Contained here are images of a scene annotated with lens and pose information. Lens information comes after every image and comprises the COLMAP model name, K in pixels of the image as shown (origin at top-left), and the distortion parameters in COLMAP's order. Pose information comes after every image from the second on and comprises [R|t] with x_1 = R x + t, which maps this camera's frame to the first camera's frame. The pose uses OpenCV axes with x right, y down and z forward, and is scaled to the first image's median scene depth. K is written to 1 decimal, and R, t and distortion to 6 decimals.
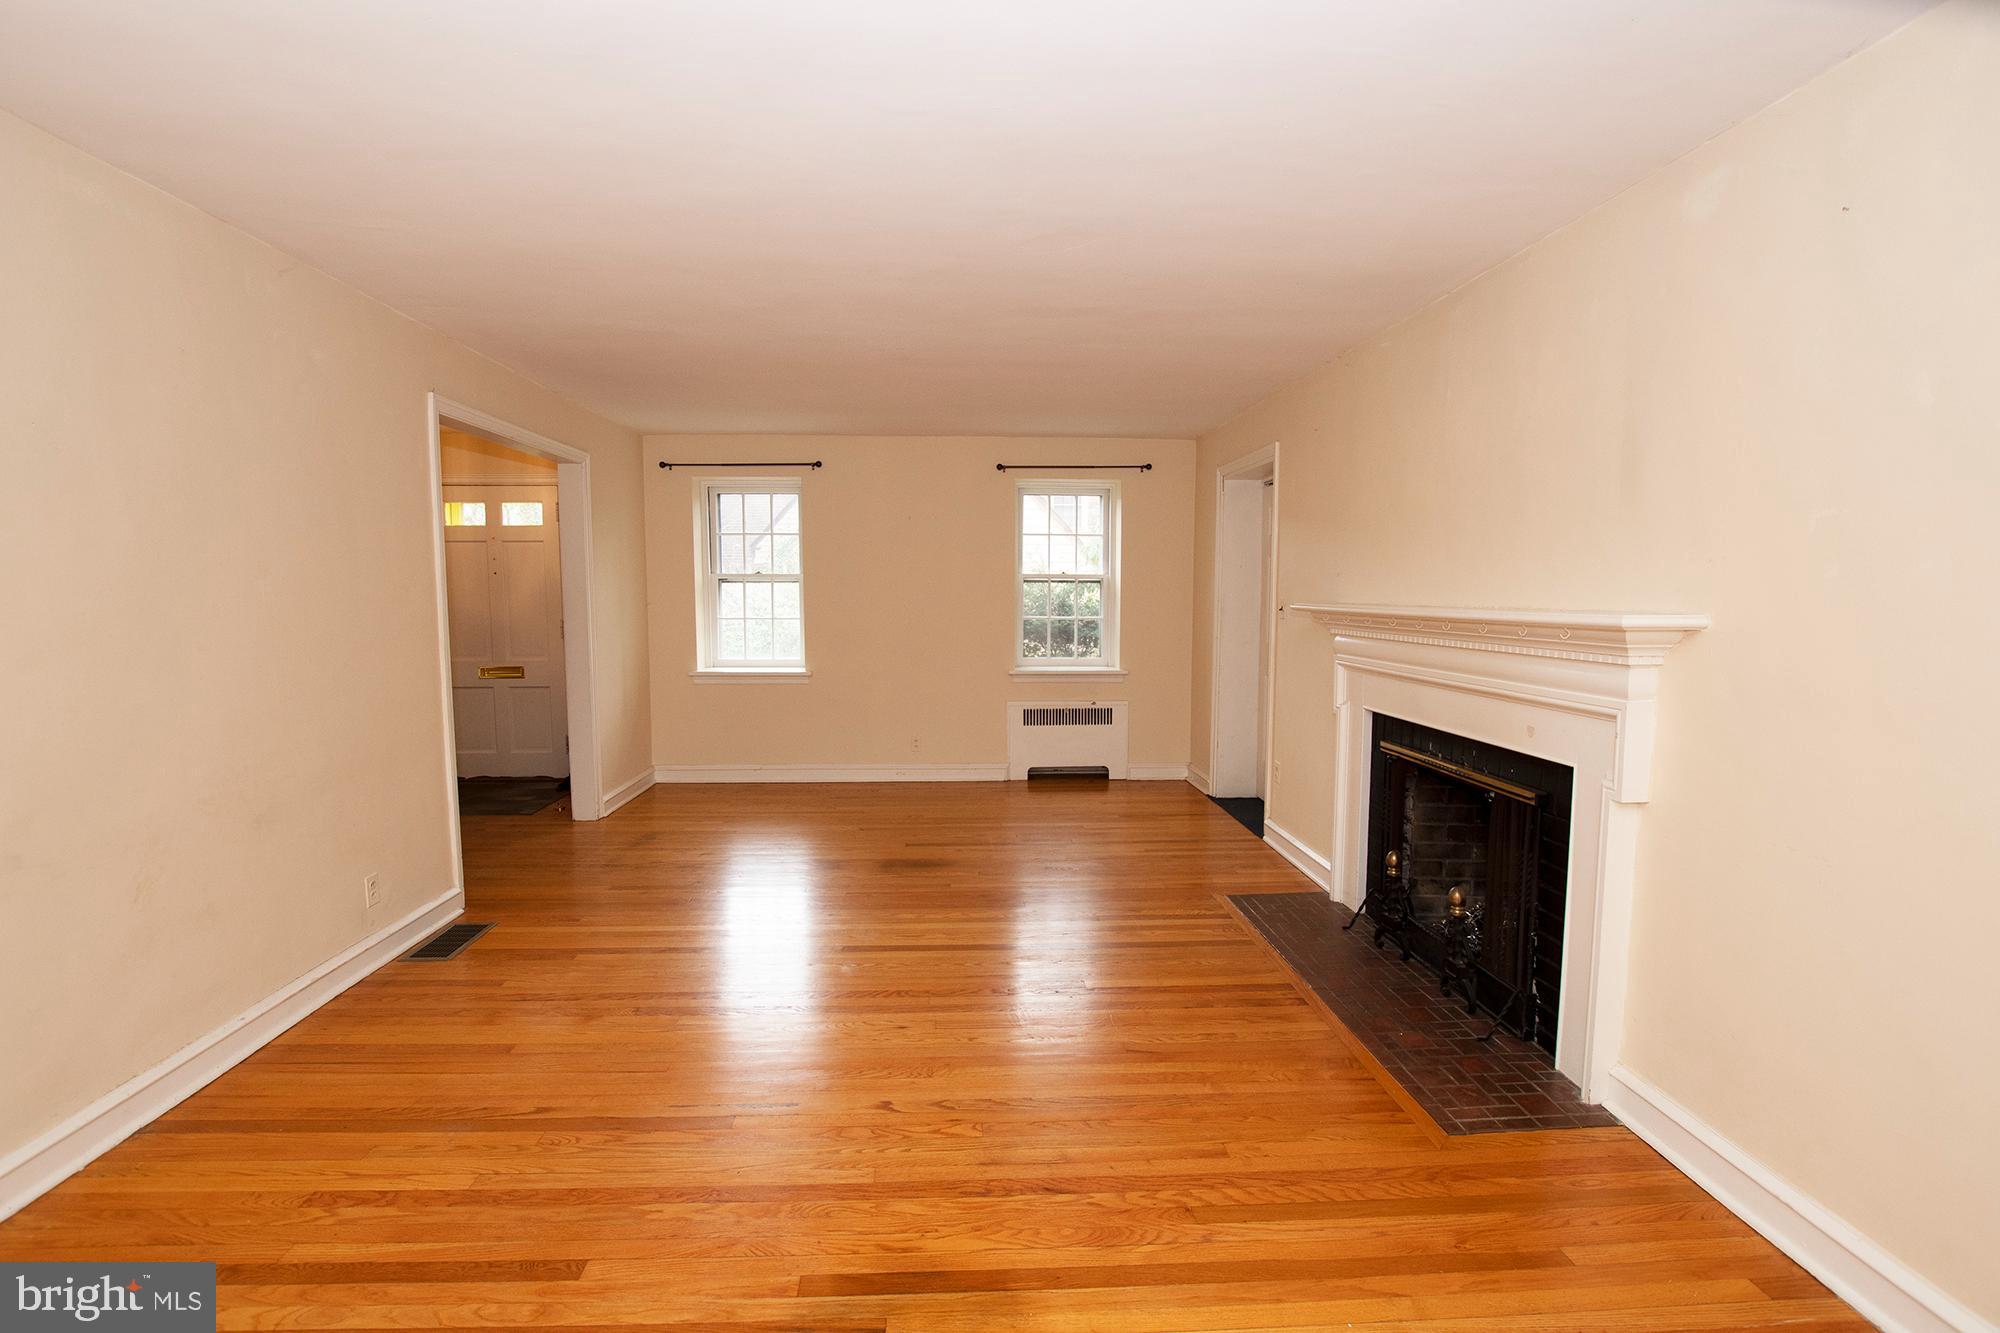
lens RADIAL K [[908.2, 0, 994.6], [0, 908.2, 664.3], [0, 0, 1]] dist [-0.039067, 0.000127]
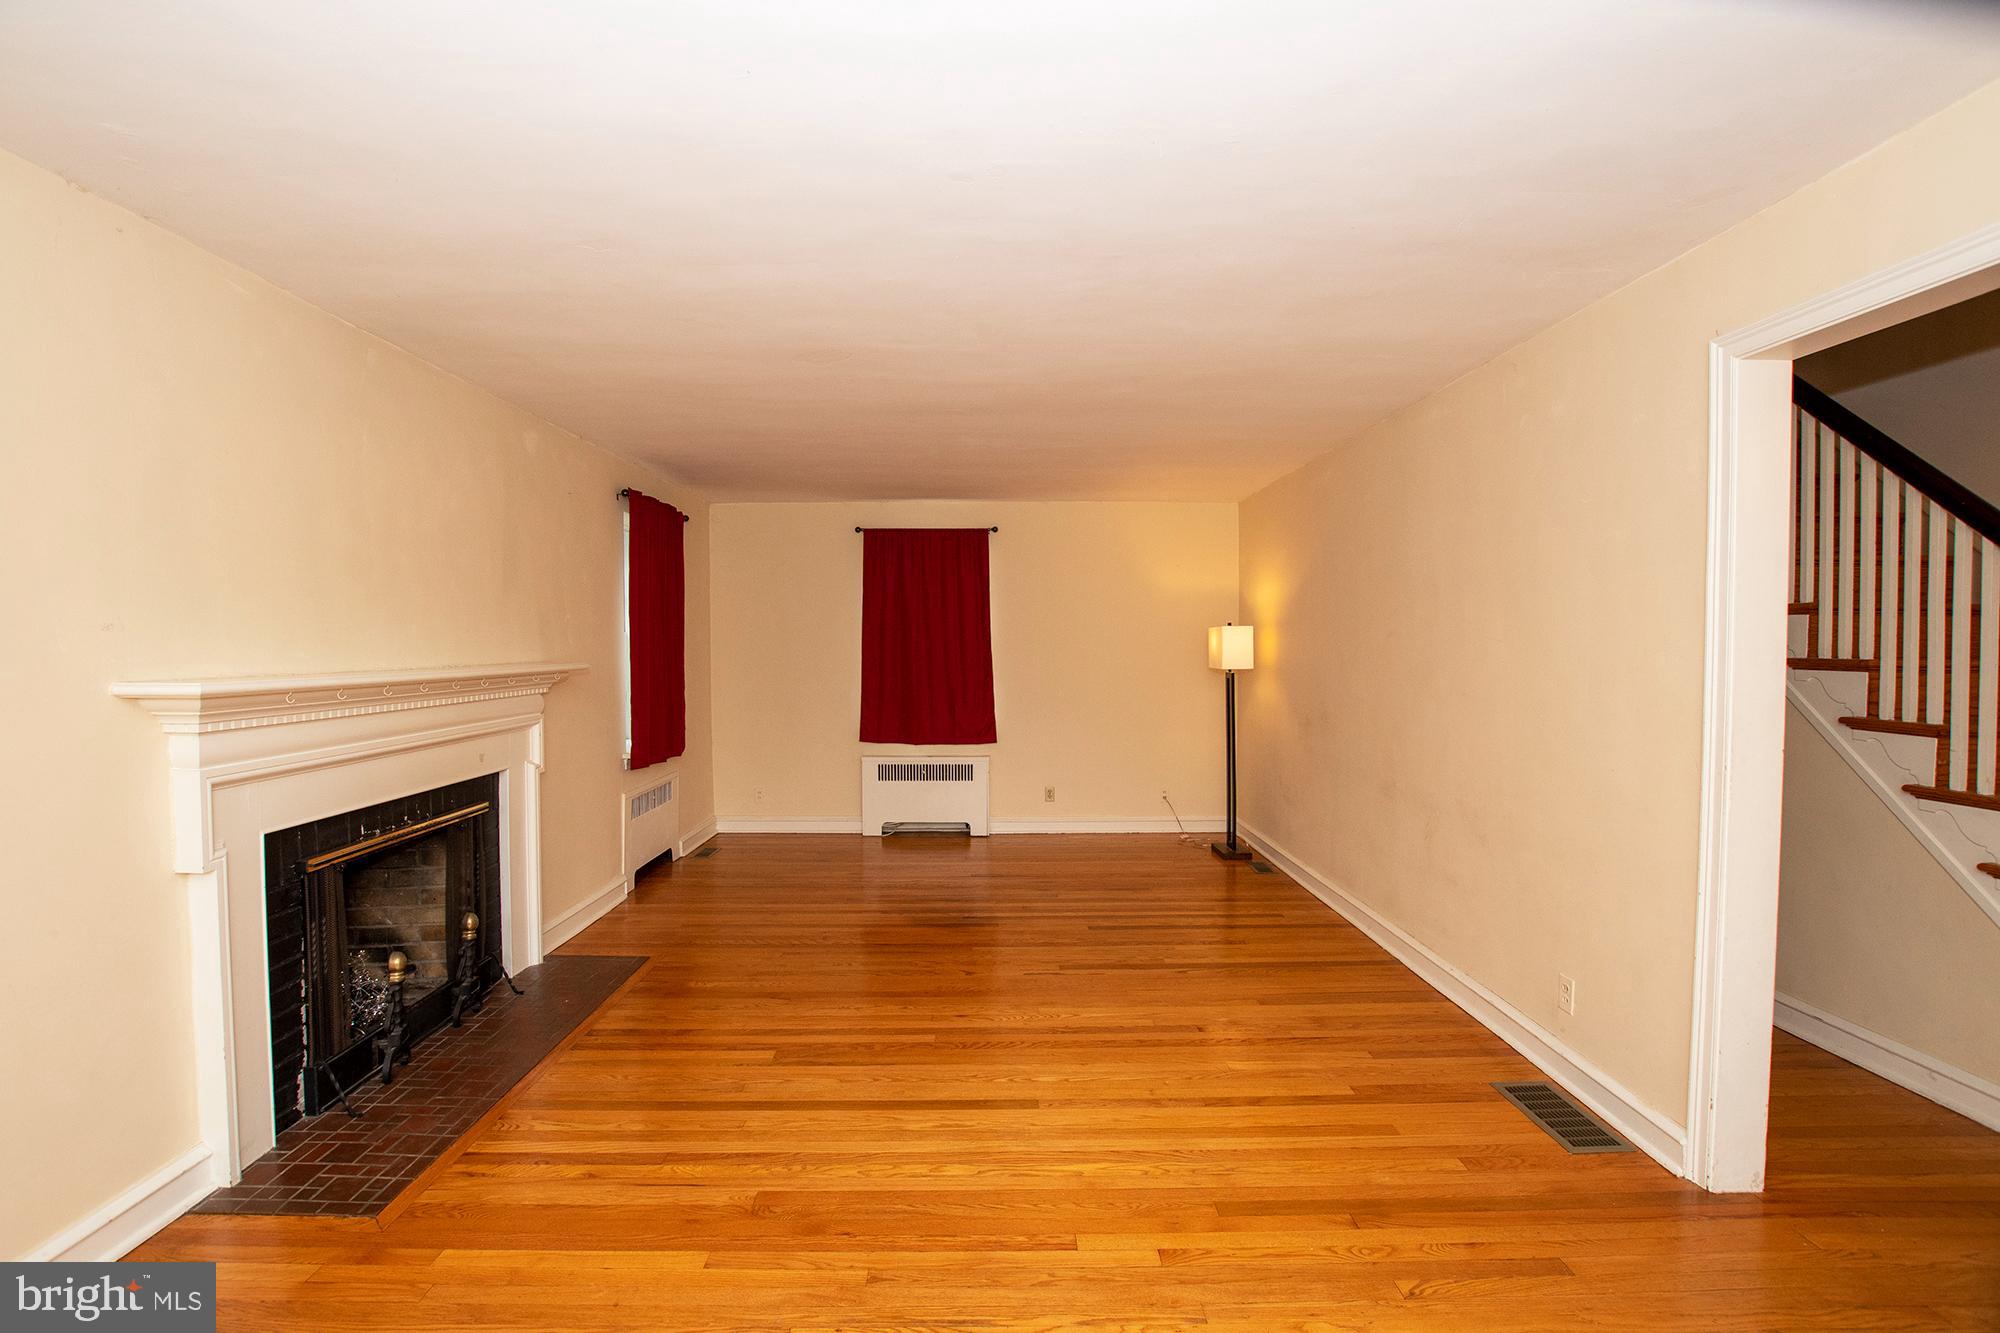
lens RADIAL K [[908.2, 0, 994.6], [0, 908.2, 664.3], [0, 0, 1]] dist [-0.039067, 0.000127]
pose [[-0.998799, -0.002005, 0.048962, -0.188340], [0.003261, 0.994227, 0.107250, -0.173732], [-0.048895, 0.107281, -0.993026, 1.955017]]
